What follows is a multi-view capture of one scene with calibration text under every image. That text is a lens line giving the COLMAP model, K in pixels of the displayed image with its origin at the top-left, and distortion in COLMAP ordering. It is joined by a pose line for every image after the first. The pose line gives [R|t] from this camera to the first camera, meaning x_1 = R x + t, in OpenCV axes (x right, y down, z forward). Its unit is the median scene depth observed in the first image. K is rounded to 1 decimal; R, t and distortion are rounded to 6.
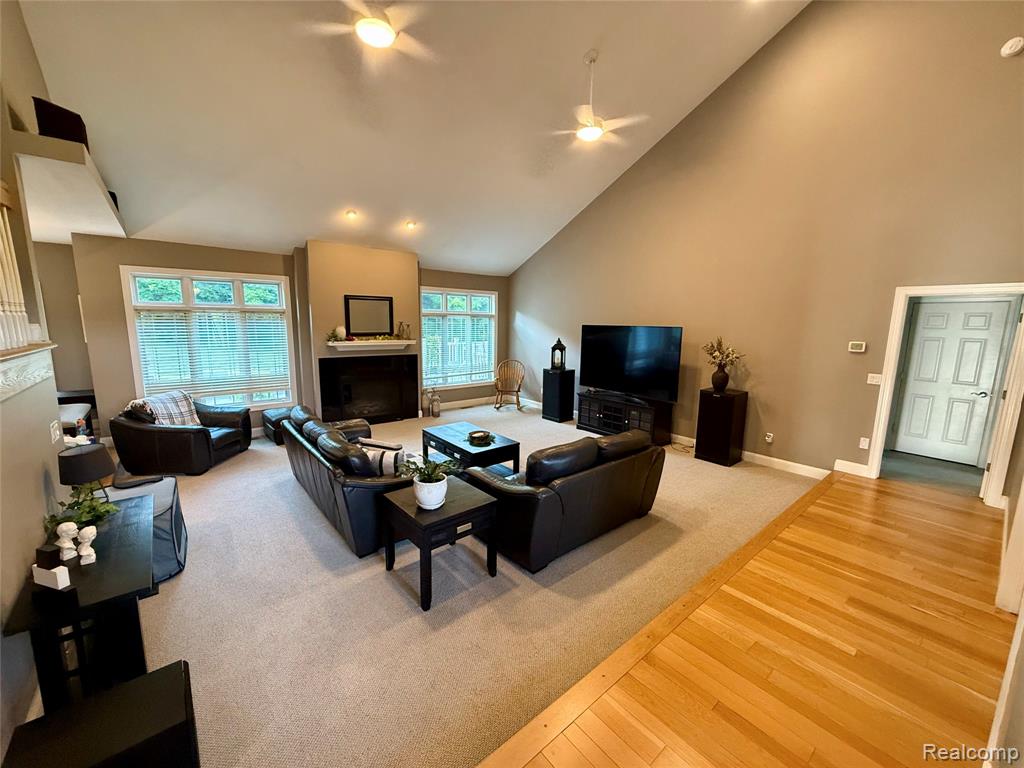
lens RADIAL K [[407.4, 0, 510.2], [0, 407.4, 384.0], [0, 0, 1]] dist [0.000322, 0.000019]
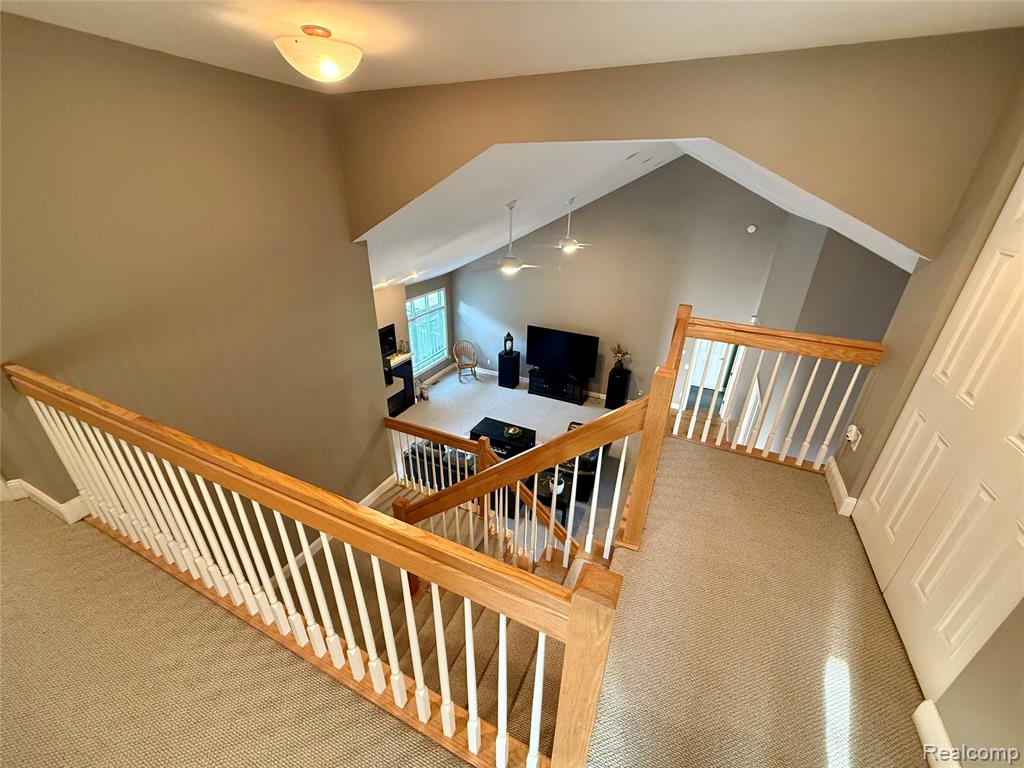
lens RADIAL K [[407.4, 0, 510.2], [0, 407.4, 384.0], [0, 0, 1]] dist [0.000322, 0.000019]
pose [[0.906041, -0.182946, 0.381602, -0.446018], [0.062998, 0.949989, 0.305864, -0.371248], [-0.418474, -0.253086, 0.872254, -0.279016]]
